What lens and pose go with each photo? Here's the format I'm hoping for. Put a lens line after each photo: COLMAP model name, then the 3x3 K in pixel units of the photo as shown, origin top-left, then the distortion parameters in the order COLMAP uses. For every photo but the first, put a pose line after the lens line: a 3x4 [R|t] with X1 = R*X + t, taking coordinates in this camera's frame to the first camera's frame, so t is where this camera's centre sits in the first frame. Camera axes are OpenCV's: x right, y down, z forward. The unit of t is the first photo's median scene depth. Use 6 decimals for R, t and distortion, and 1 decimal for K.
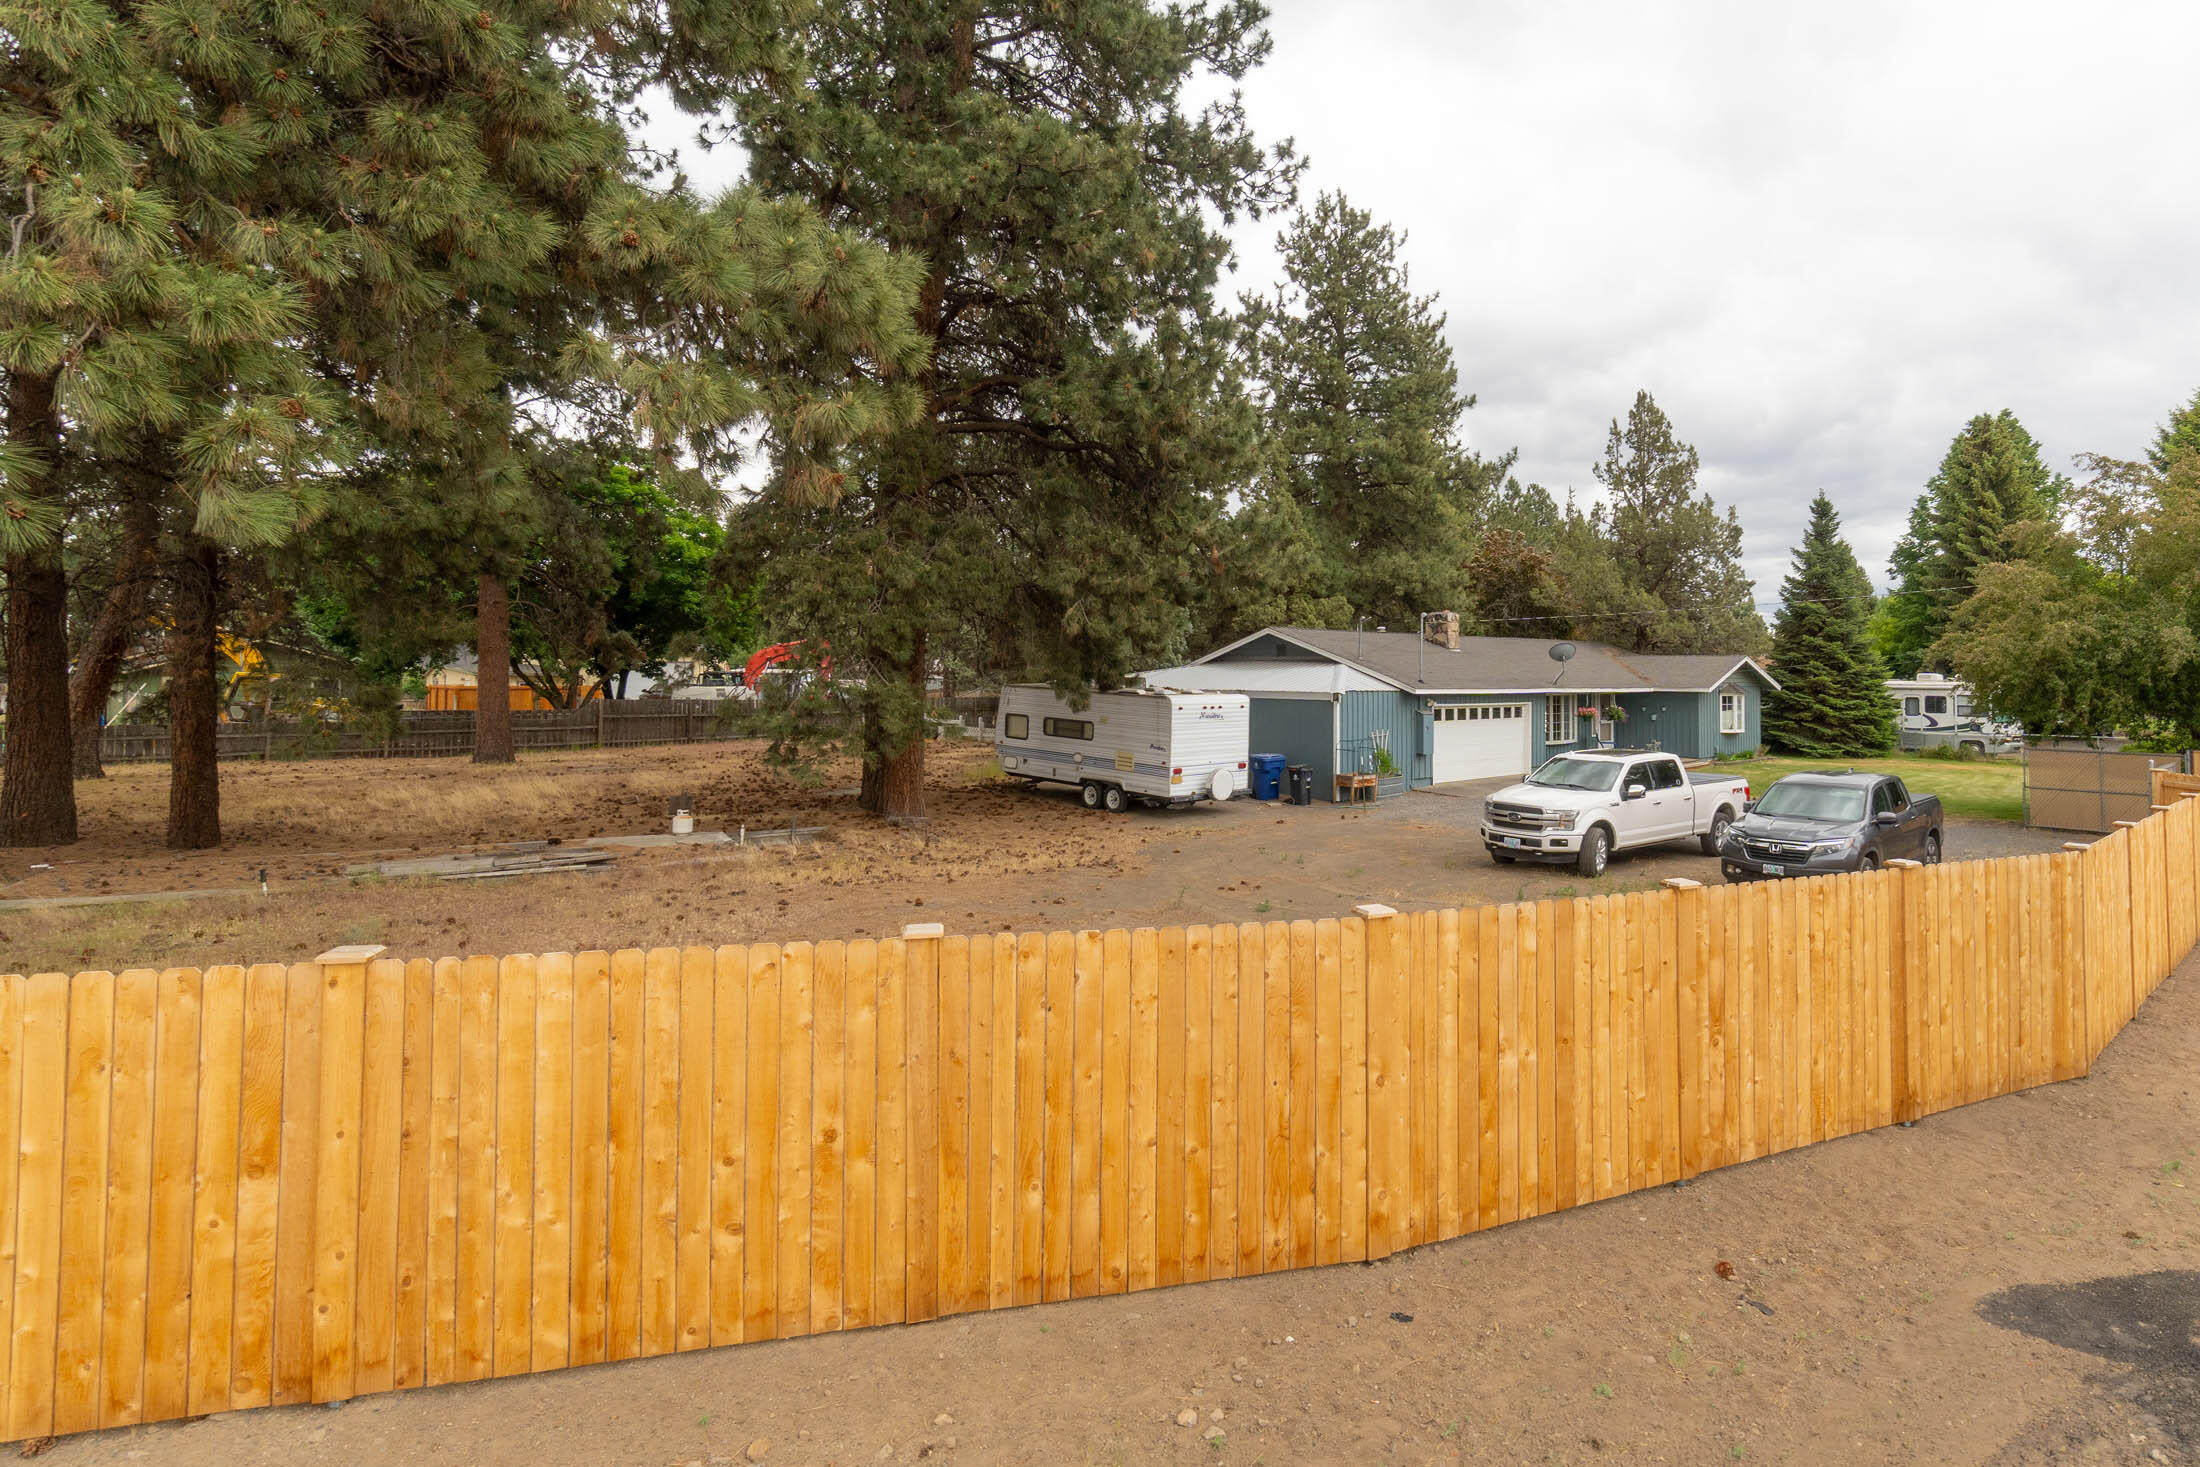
lens RADIAL K [[1087.1, 0, 1248.6], [0, 1087.1, 655.2], [0, 0, 1]] dist [-0.001106, 0.000168]
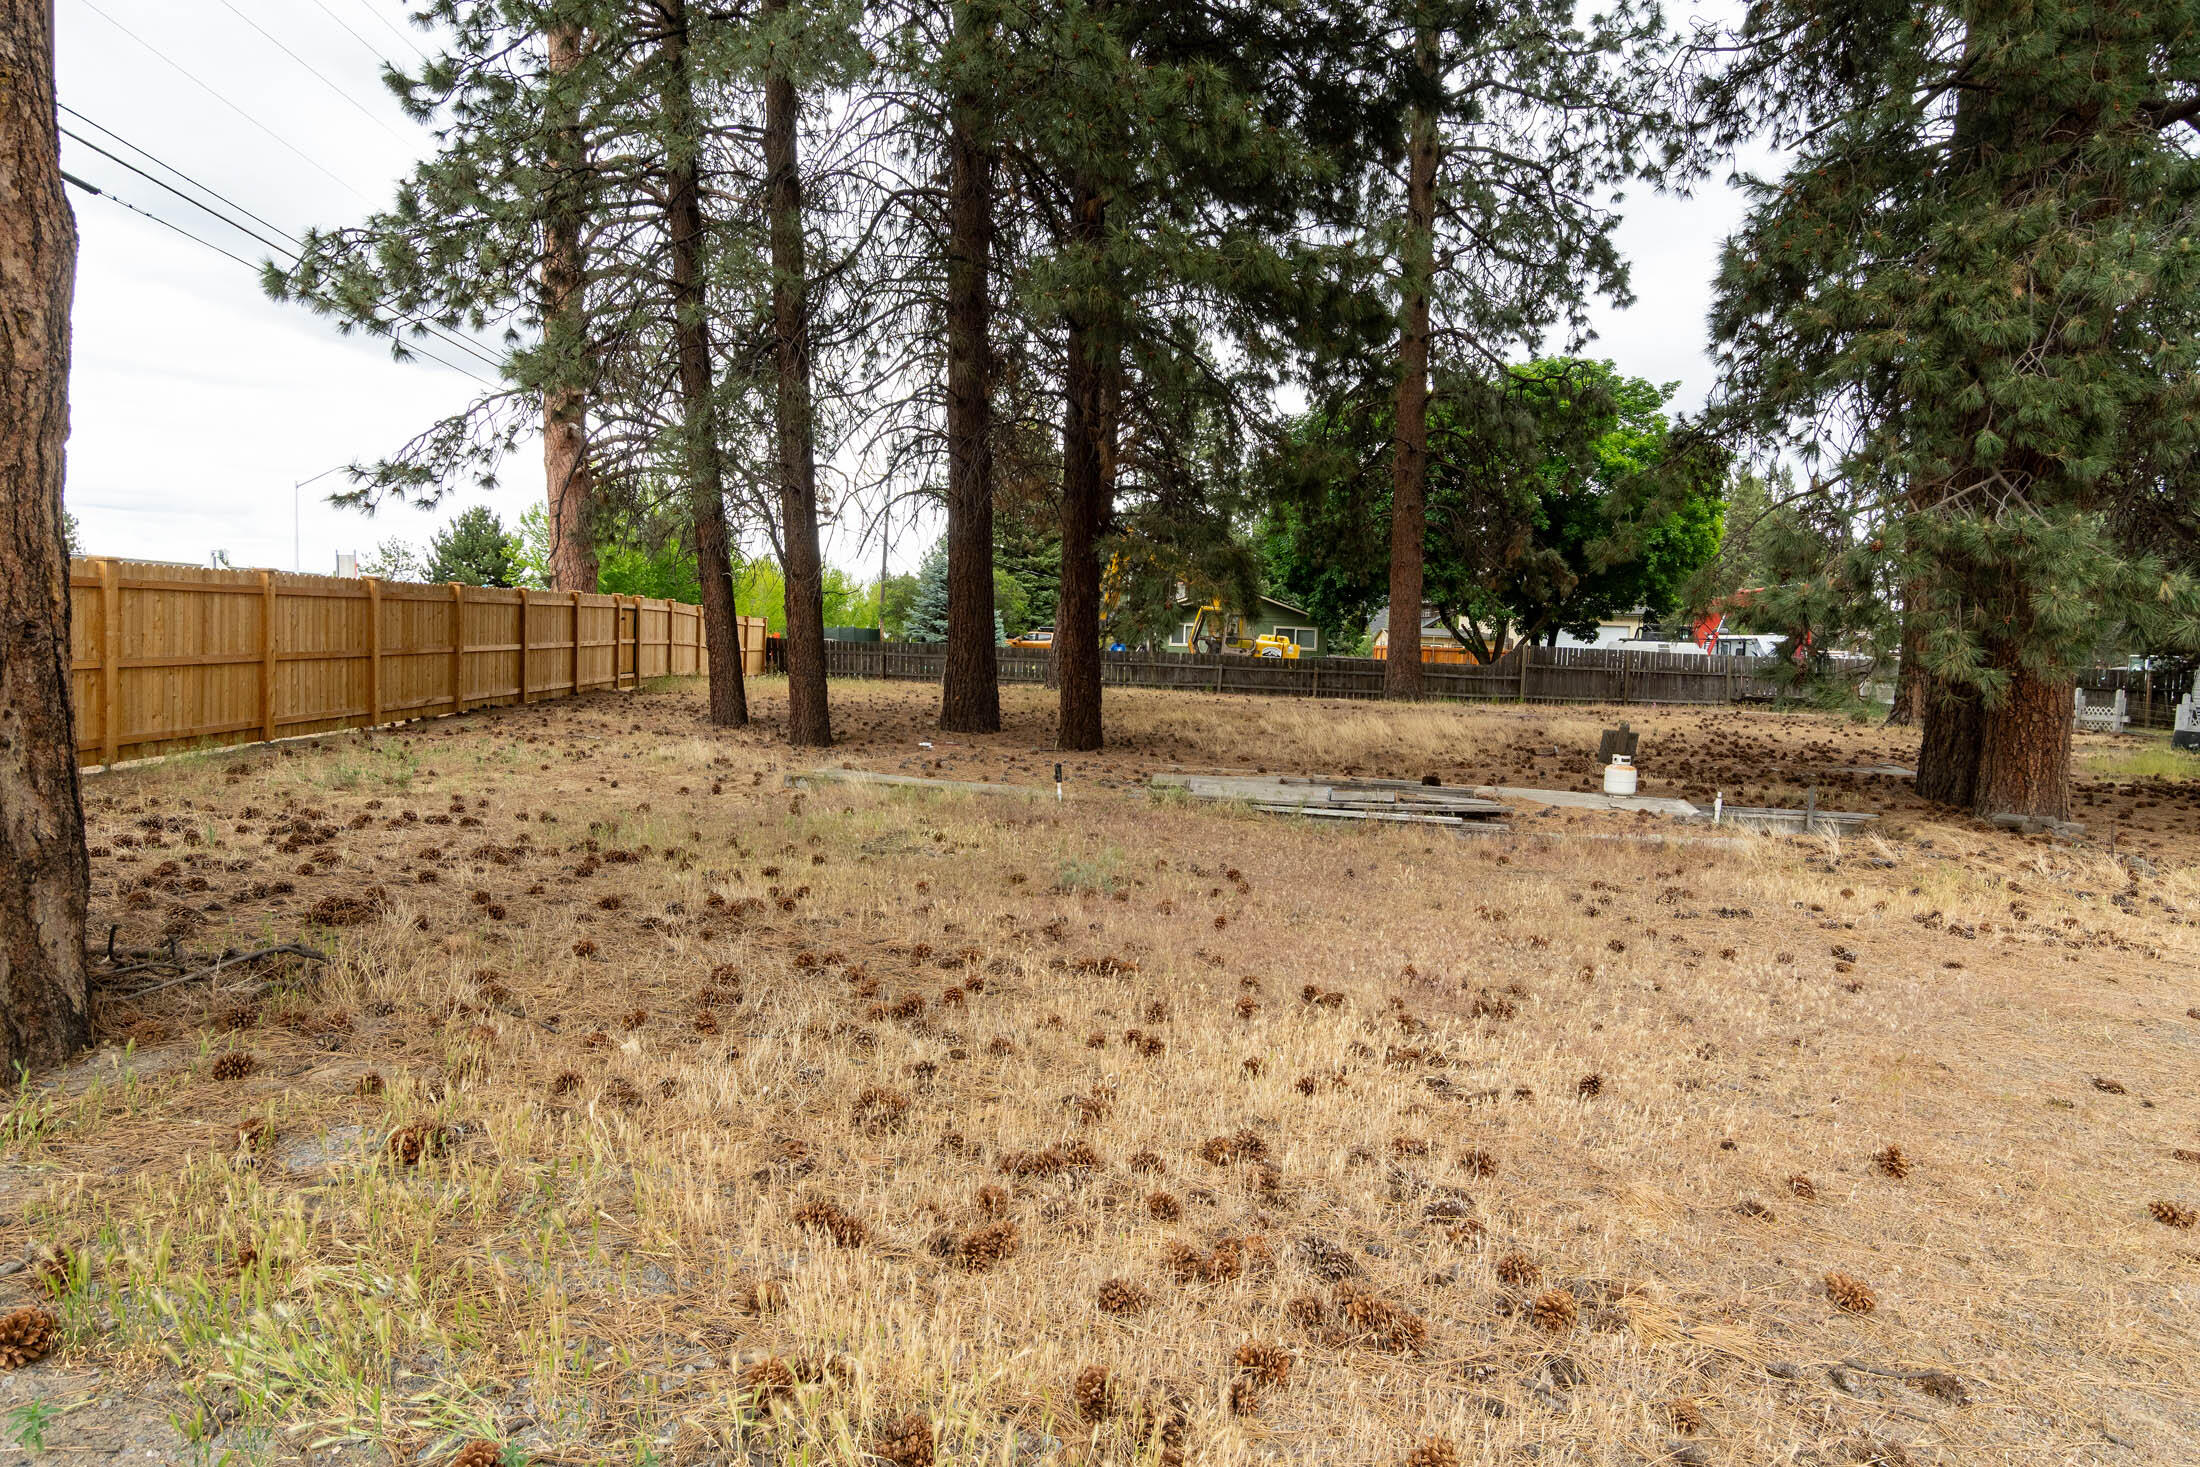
lens RADIAL K [[1232.5, 0, 1100.0], [0, 1232.5, 733.5], [0, 0, 1]] dist [-0.003625, 0.000382]
pose [[0.640443, 0.066718, -0.765102, -0.126213], [-0.004272, 0.996514, 0.083321, 0.050972], [0.767994, -0.050093, 0.638496, 0.235183]]
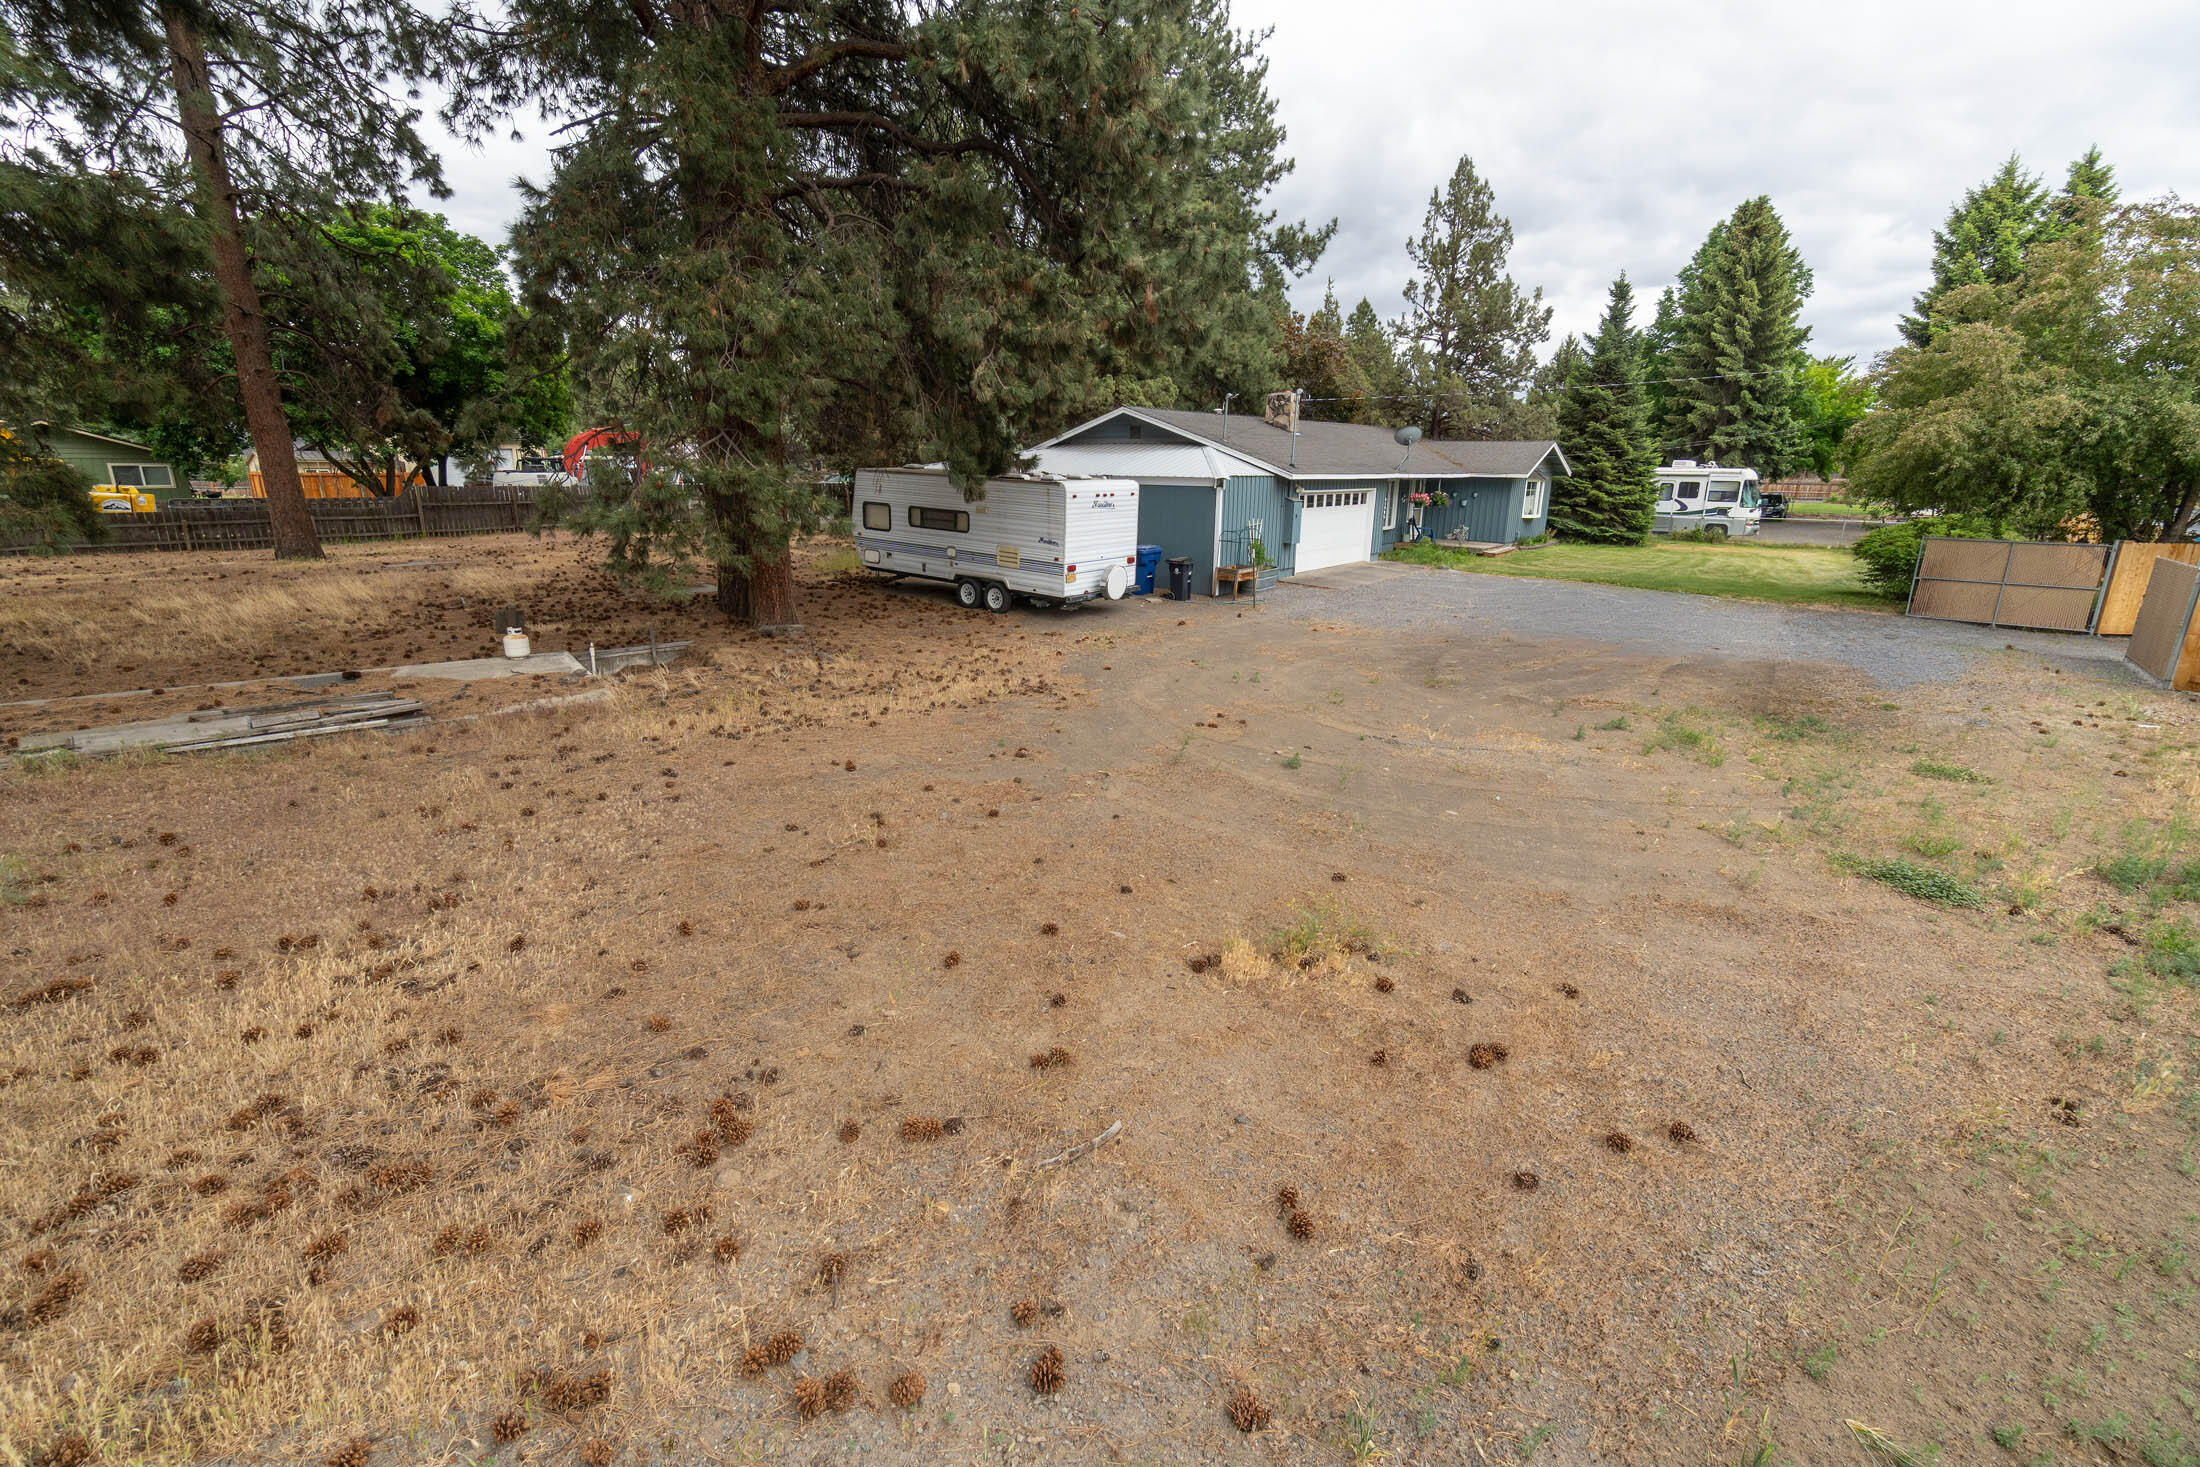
lens RADIAL K [[930.1, 0, 1066.3], [0, 930.1, 729.7], [0, 0, 1]] dist [-0.001468, 0.000675]
pose [[0.998959, -0.012603, 0.043842, -0.095897], [-0.000814, 0.956001, 0.293362, 0.007516], [-0.045610, -0.293093, 0.954995, 0.202947]]
